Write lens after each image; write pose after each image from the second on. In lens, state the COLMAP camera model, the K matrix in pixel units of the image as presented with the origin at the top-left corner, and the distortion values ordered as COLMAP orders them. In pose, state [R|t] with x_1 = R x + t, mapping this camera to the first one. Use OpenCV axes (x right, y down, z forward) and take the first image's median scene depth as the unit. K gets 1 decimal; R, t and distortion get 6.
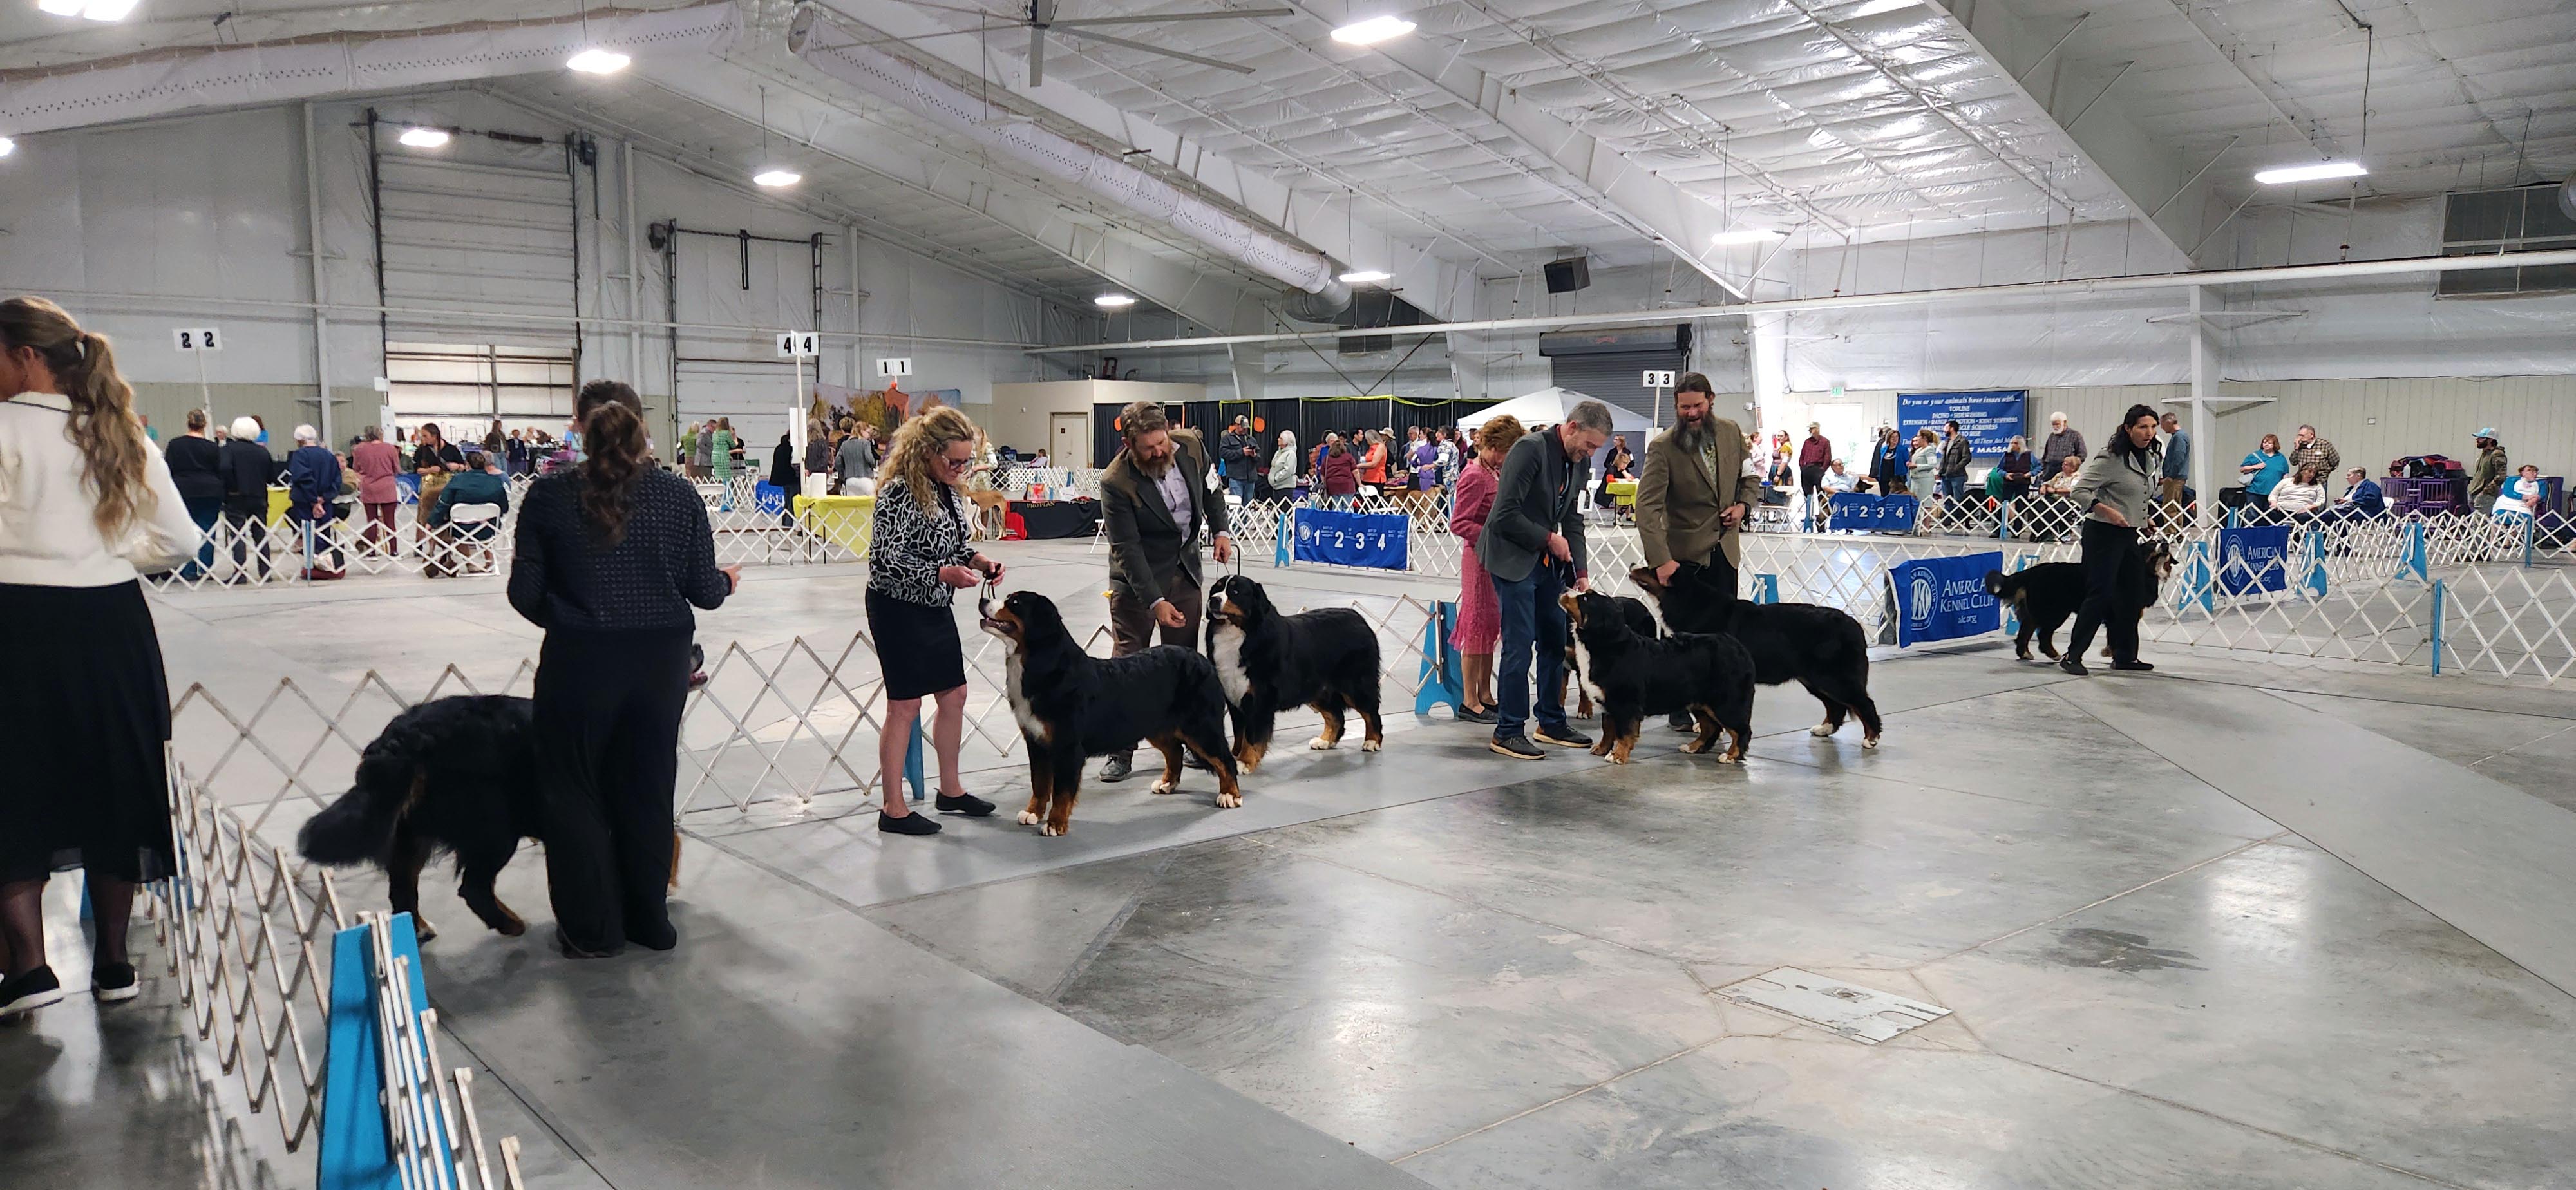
lens RADIAL K [[2545.2, 0, 1288.0], [0, 2545.2, 595.0], [0, 0, 1]] dist [0.054867, -0.020486]
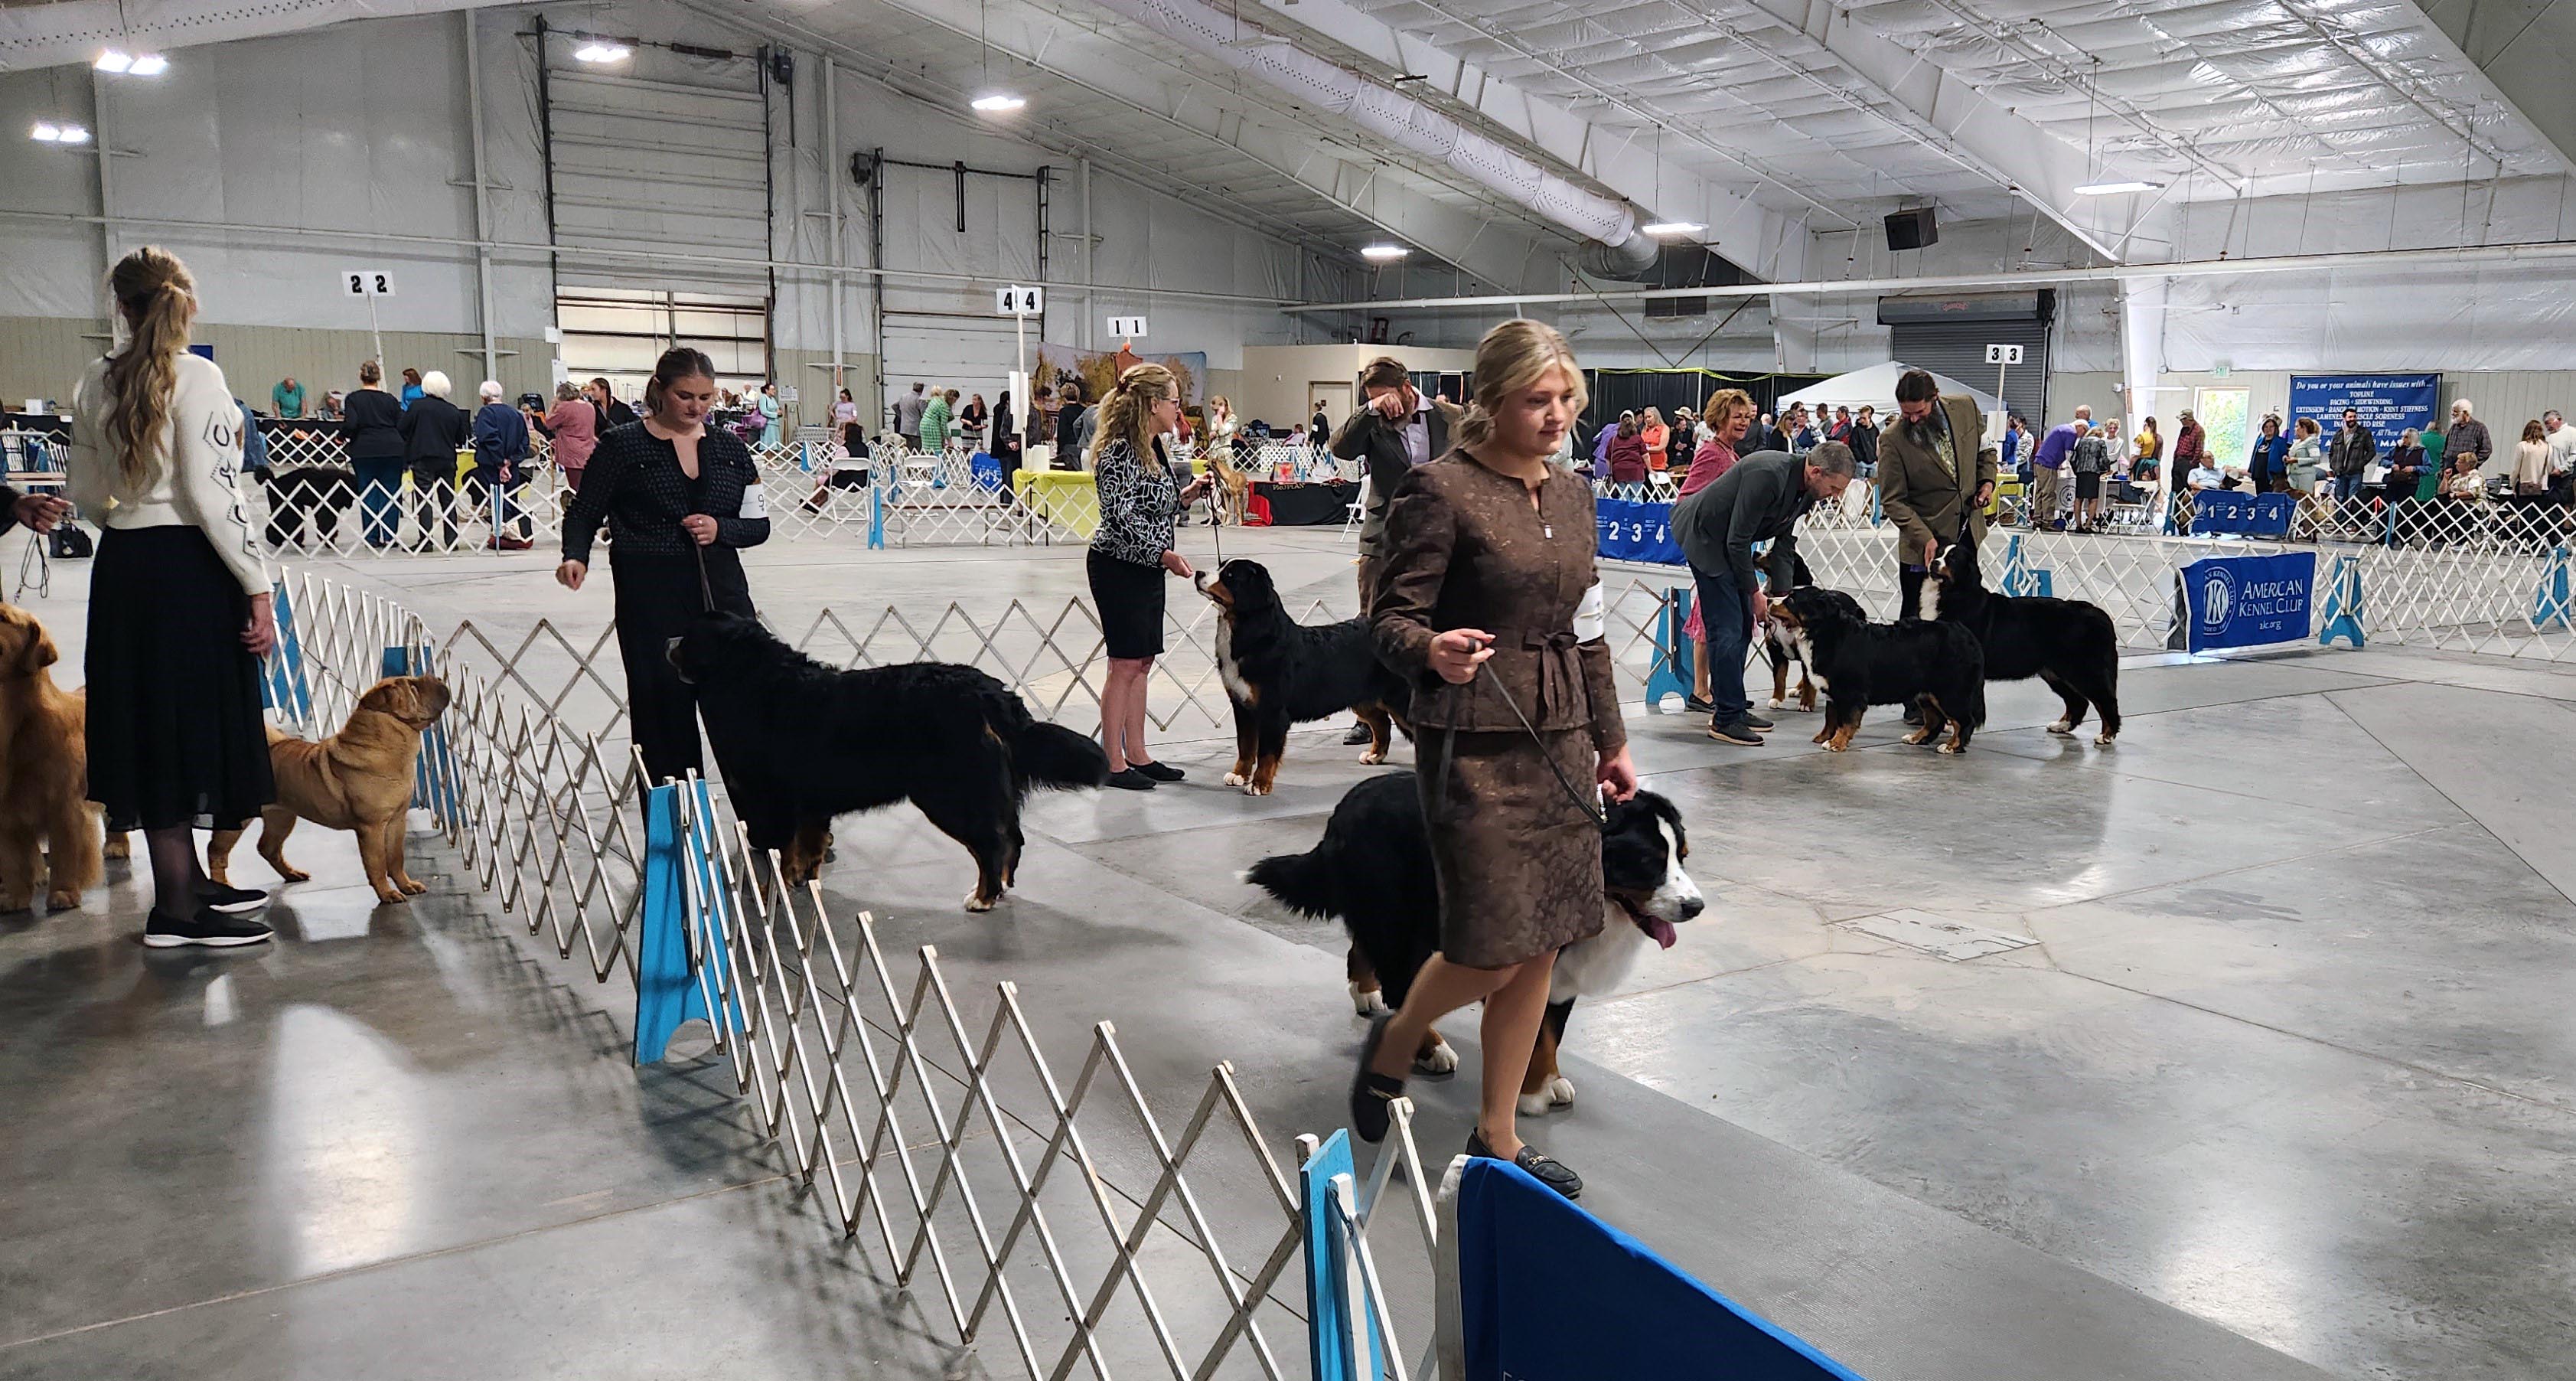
lens RADIAL K [[1914.7, 0, 1288.0], [0, 1914.7, 690.5], [0, 0, 1]] dist [0.042254, -0.037410]
pose [[0.998617, 0.025599, -0.045926, -0.064516], [-0.021607, 0.996112, 0.085403, -0.021559], [0.047934, -0.084293, 0.995287, 0.327319]]
